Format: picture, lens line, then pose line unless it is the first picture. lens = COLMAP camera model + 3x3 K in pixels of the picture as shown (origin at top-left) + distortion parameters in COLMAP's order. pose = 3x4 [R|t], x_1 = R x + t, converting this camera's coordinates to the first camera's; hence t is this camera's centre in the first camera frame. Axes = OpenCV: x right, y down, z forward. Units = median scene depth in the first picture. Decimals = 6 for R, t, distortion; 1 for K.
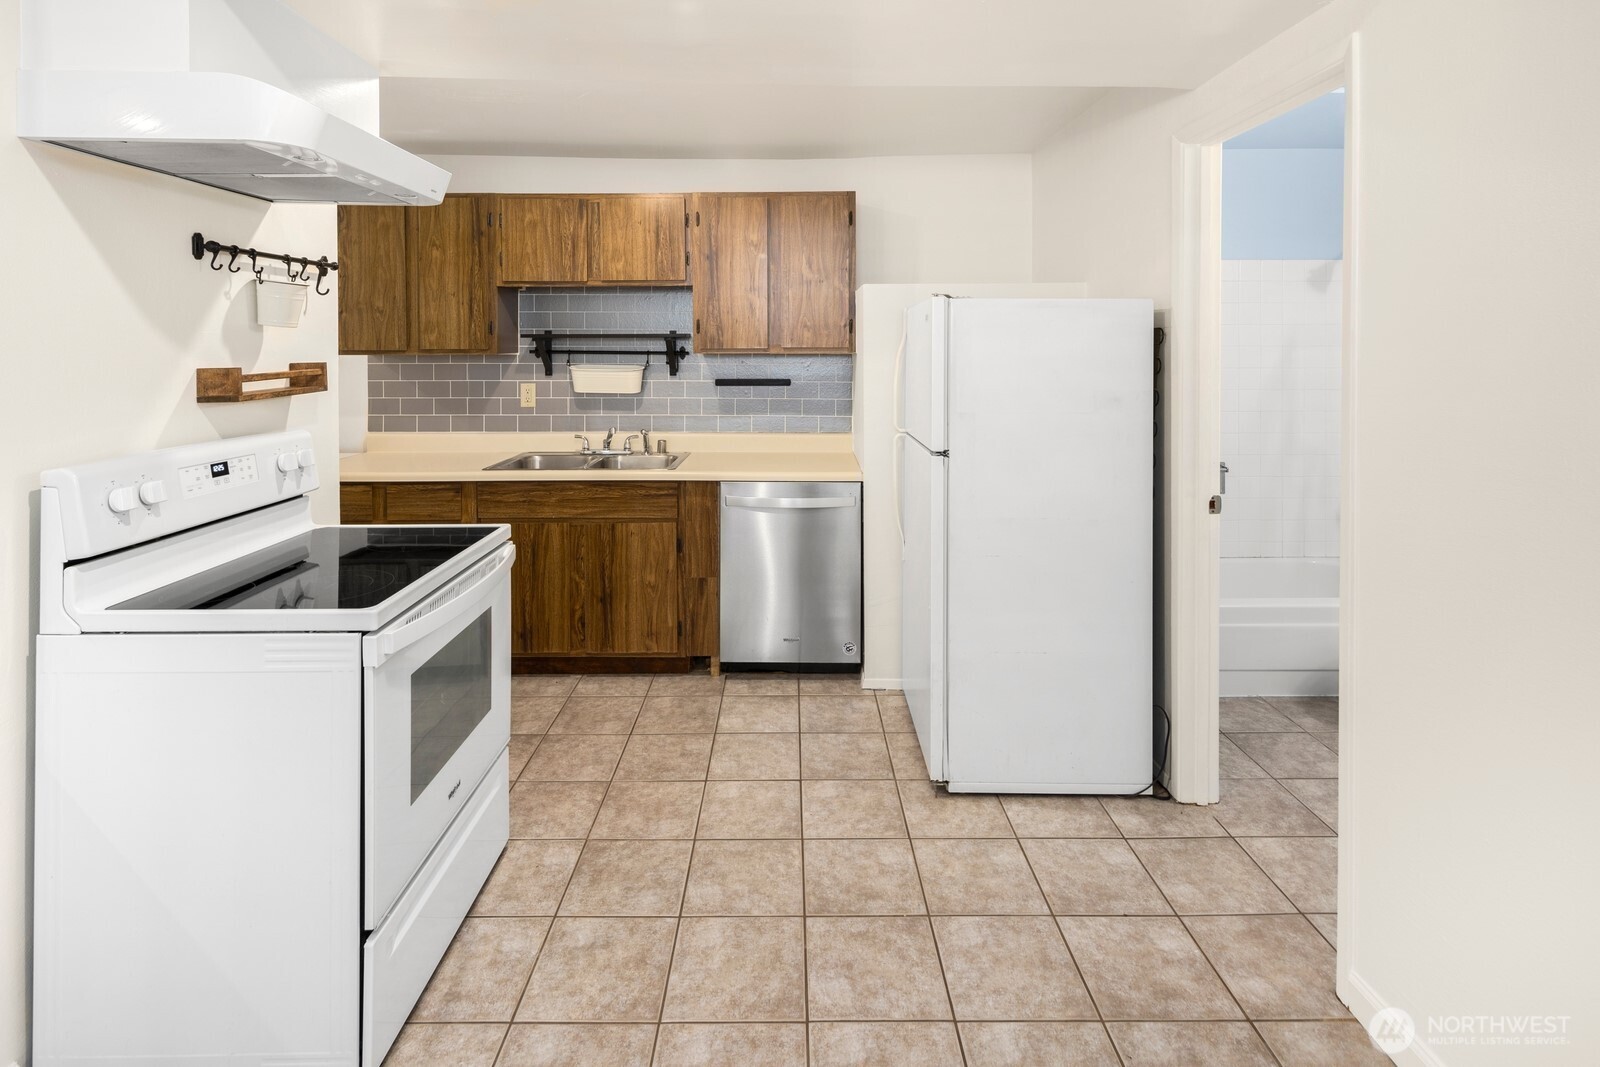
lens RADIAL K [[787.9, 0, 799.9], [0, 787.9, 485.1], [0, 0, 1]] dist [0.001364, 0.000079]
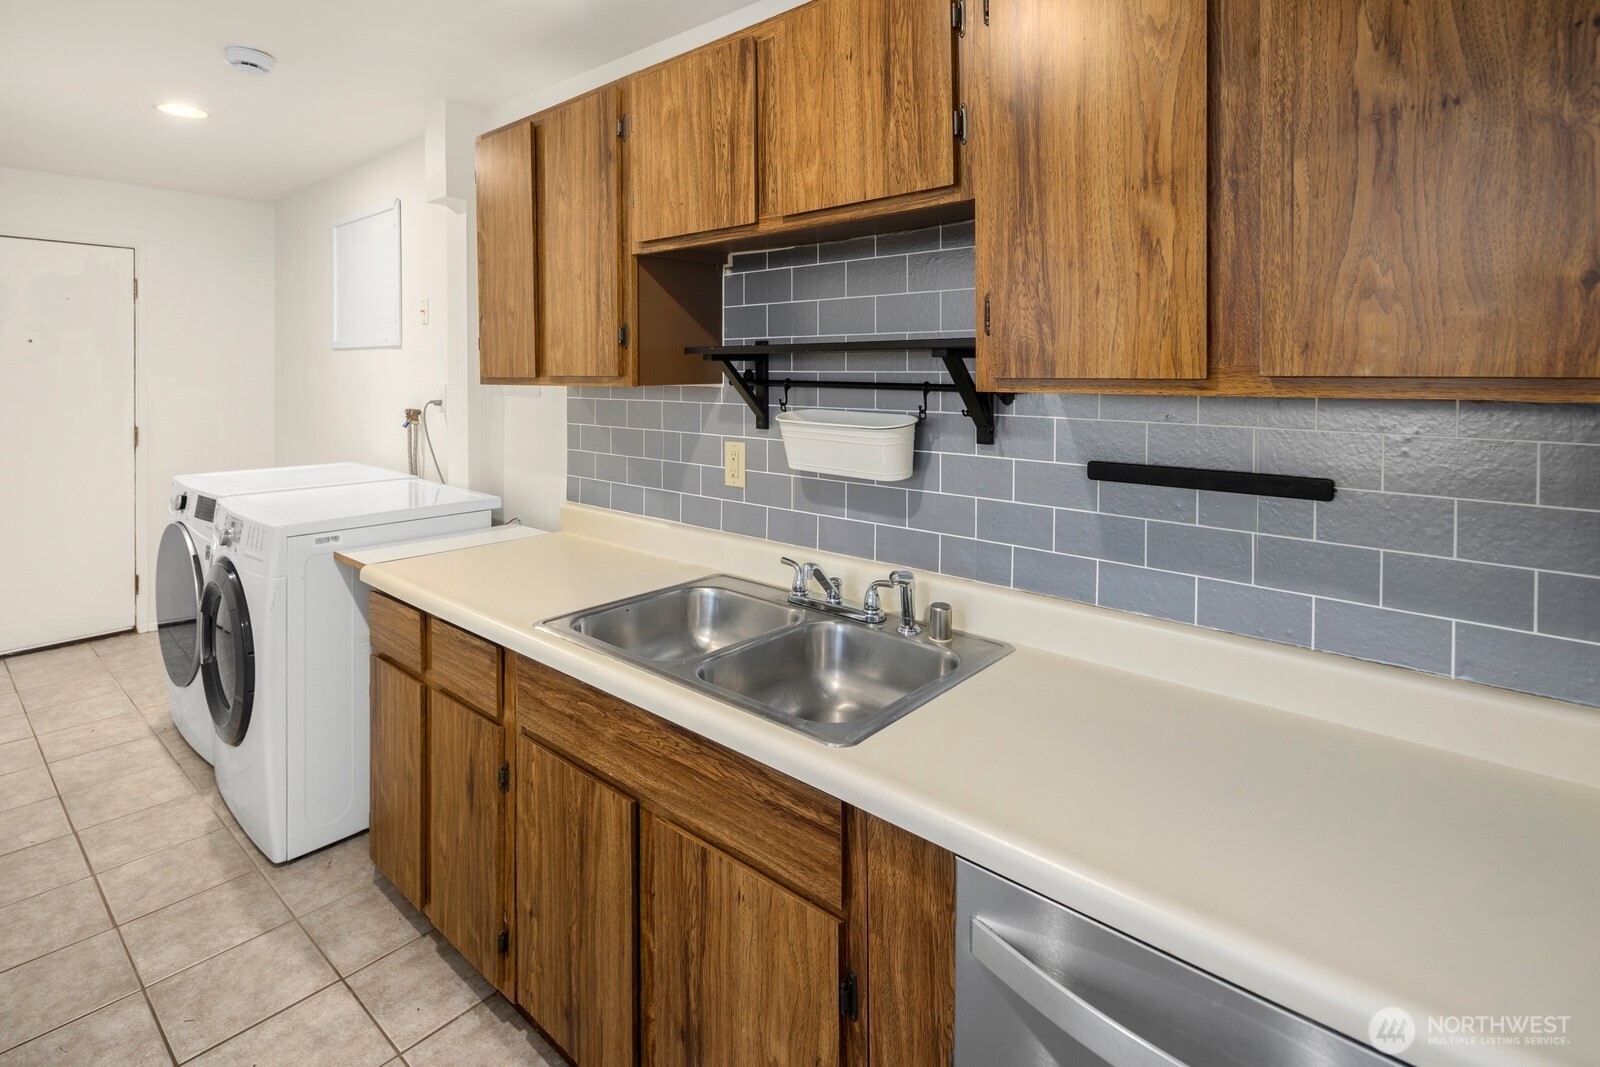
lens RADIAL K [[798.2, 0, 804.8], [0, 798.2, 382.0], [0, 0, 1]] dist [0.000165, -0.000080]
pose [[0.754616, 0.009207, -0.656102, 0.037650], [-0.117290, 0.985690, -0.121068, -0.119402], [0.645599, 0.168314, 0.744898, 0.687570]]
